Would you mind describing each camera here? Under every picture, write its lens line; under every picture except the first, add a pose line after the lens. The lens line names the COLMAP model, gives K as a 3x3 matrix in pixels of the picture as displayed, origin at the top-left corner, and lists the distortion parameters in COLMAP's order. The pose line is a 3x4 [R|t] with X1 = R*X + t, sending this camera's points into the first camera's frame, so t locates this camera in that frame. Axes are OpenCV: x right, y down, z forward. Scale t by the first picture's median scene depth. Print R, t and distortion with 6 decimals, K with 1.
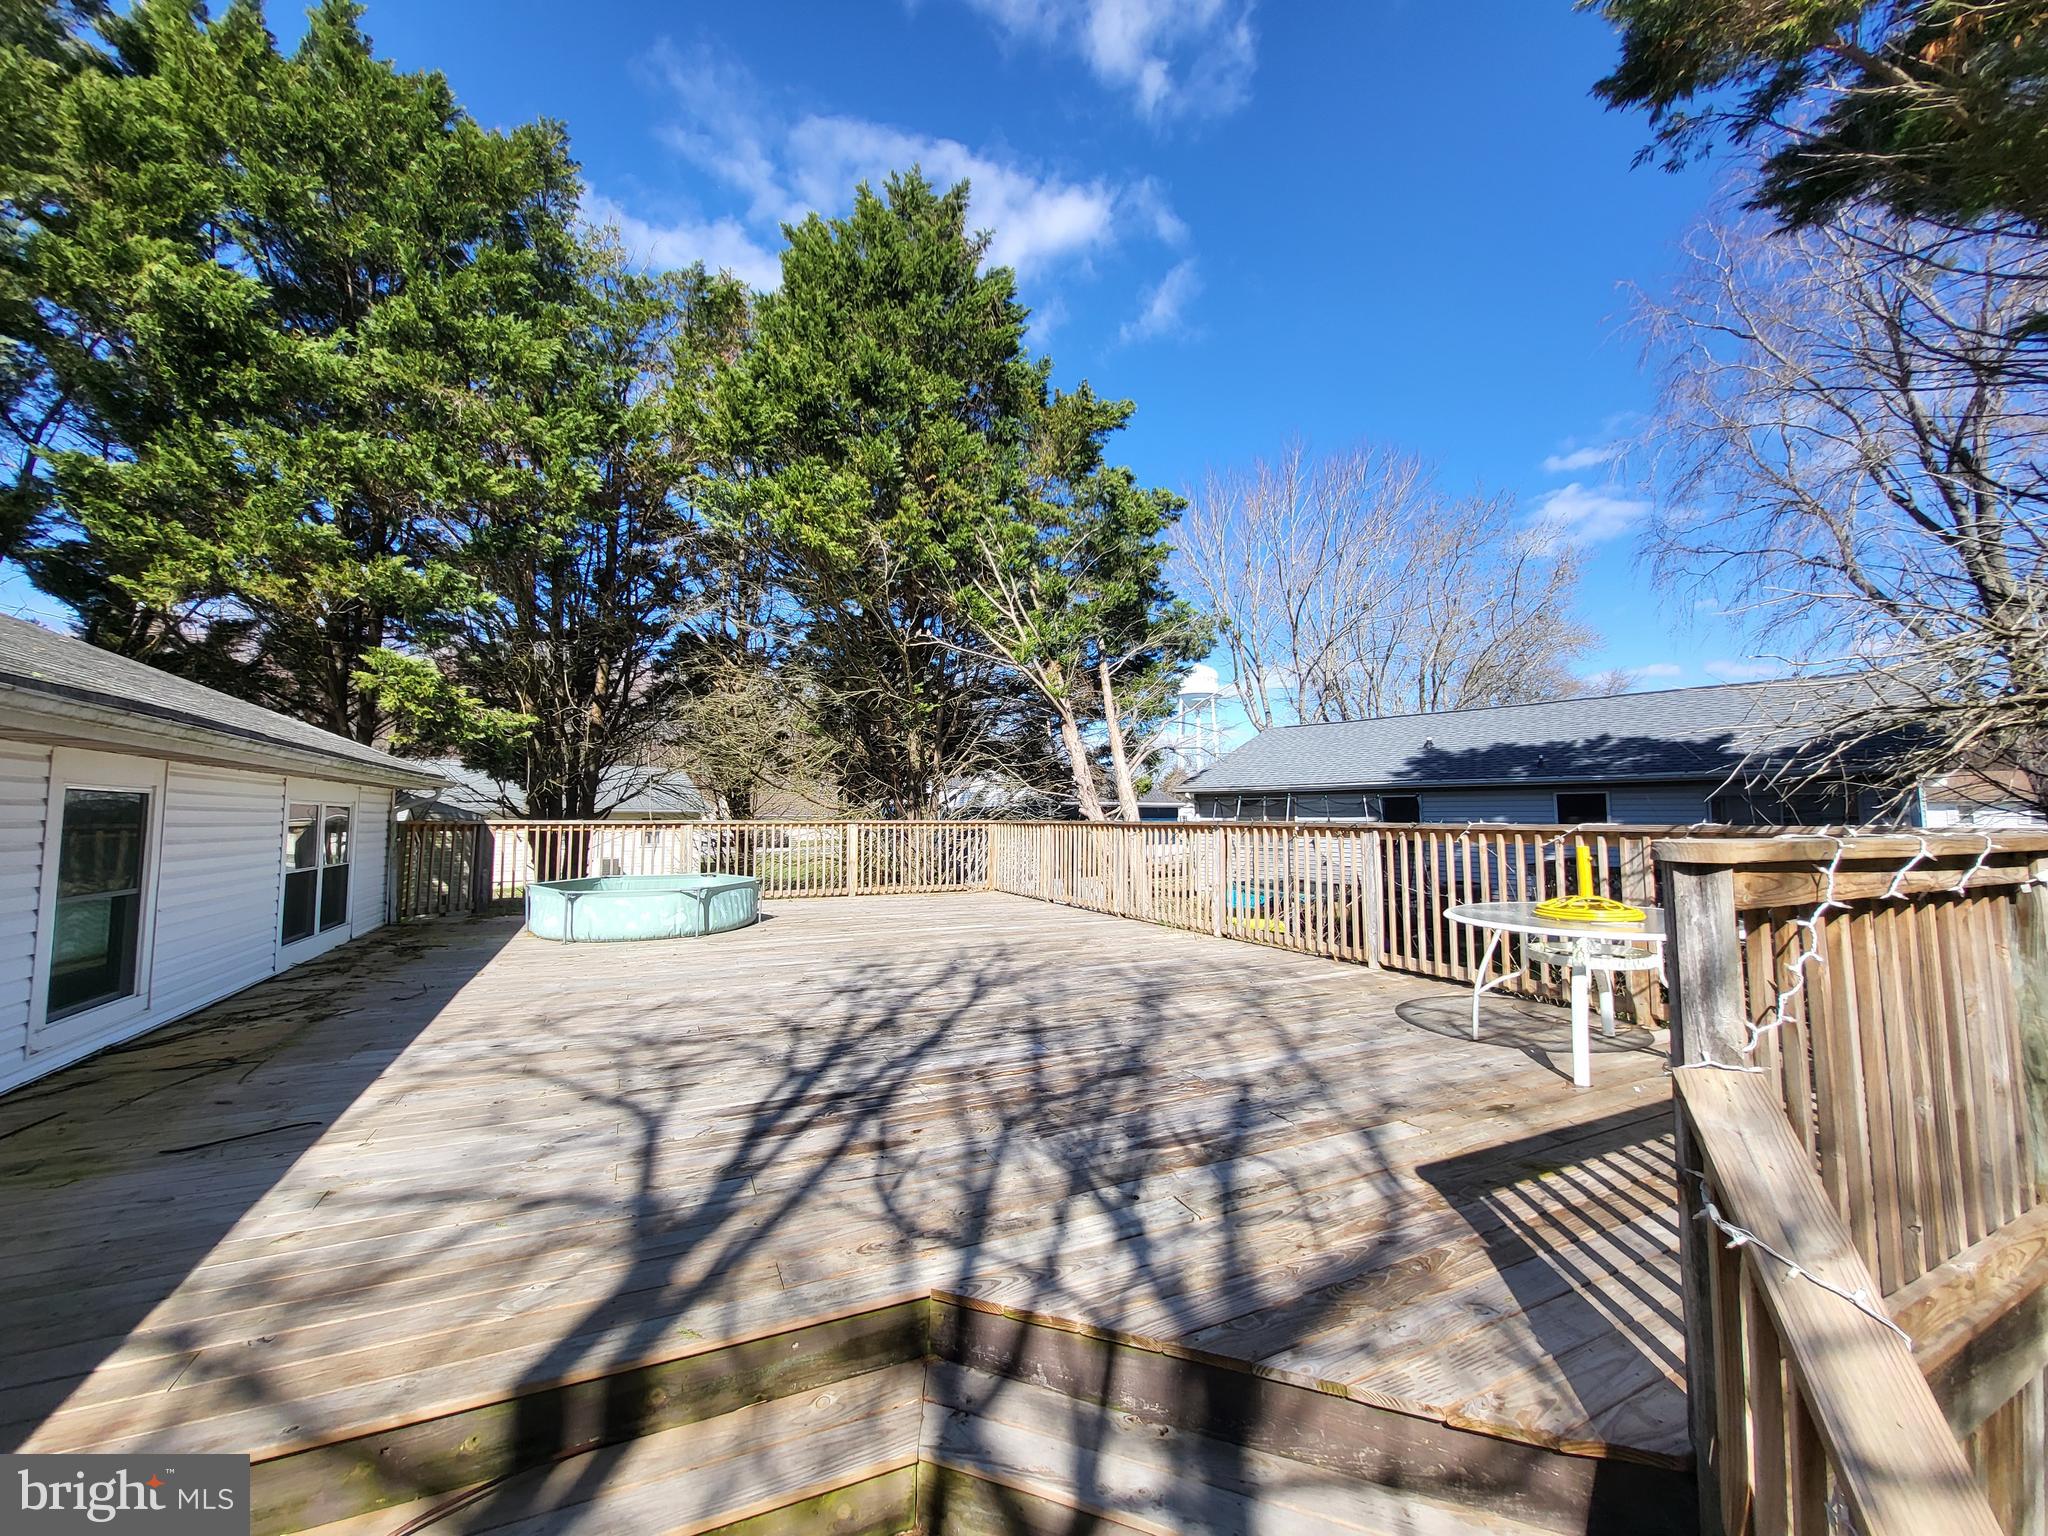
lens RADIAL K [[791.5, 0, 1006.7], [0, 791.5, 753.1], [0, 0, 1]] dist [-0.007081, -0.000612]
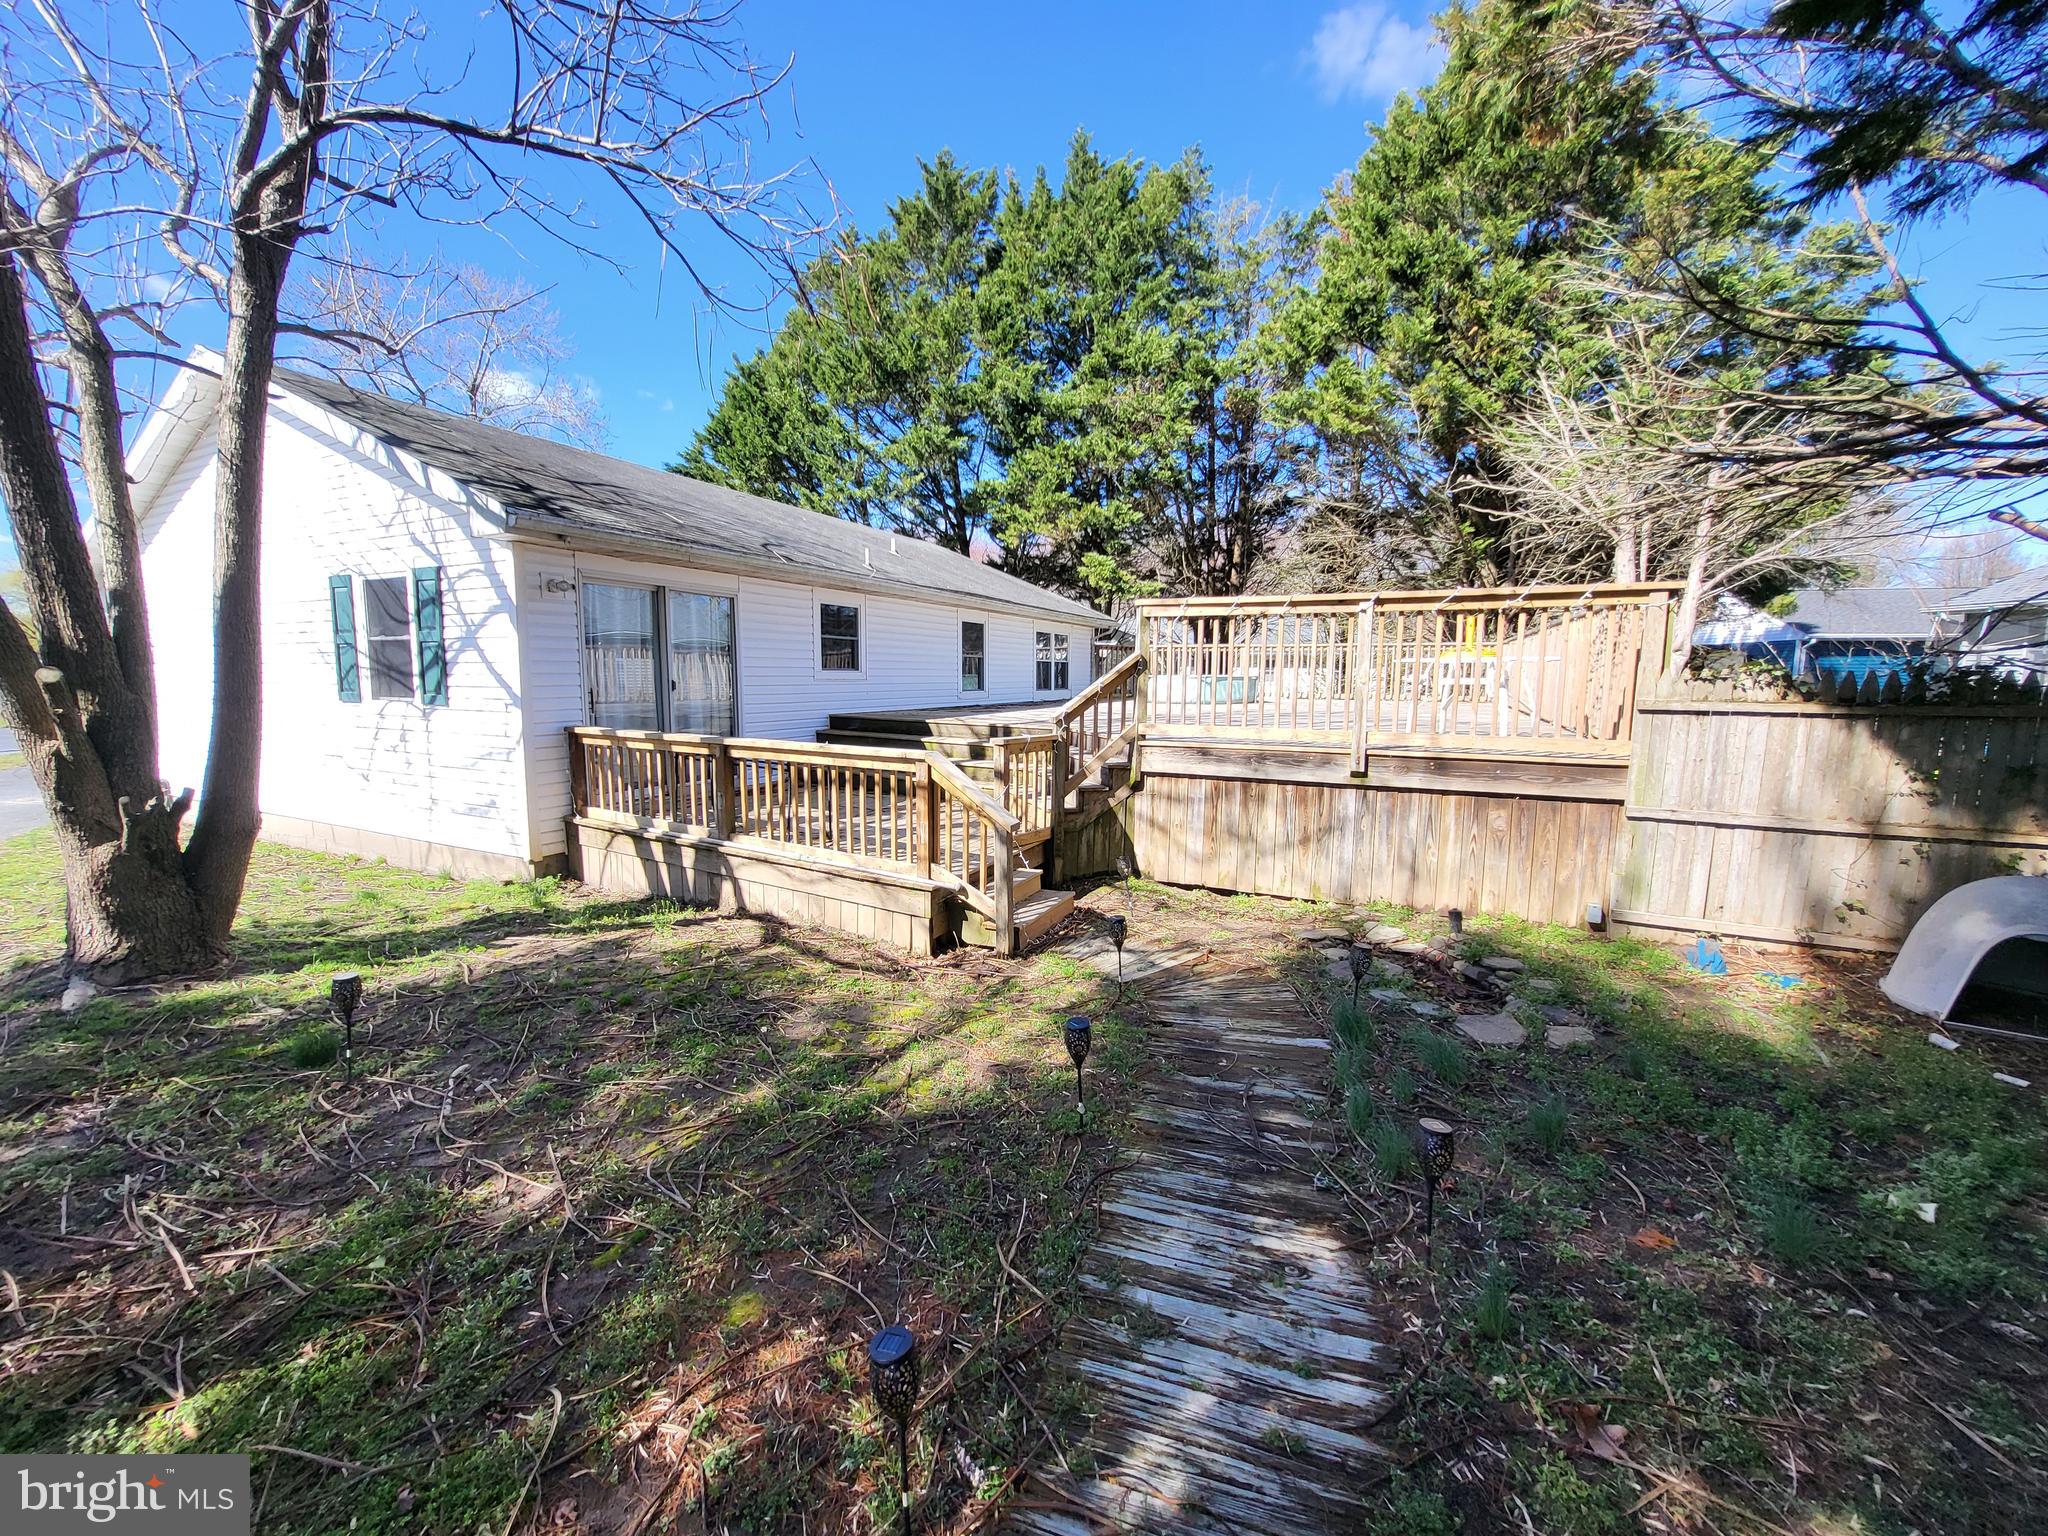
lens RADIAL K [[819.2, 0, 1020.4], [0, 819.2, 751.3], [0, 0, 1]] dist [0.000352, -0.000526]
pose [[0.605325, 0.076922, -0.792253, 0.694560], [0.052061, 0.989362, 0.135837, 0.061732], [0.794274, -0.123471, 0.594881, -0.359913]]
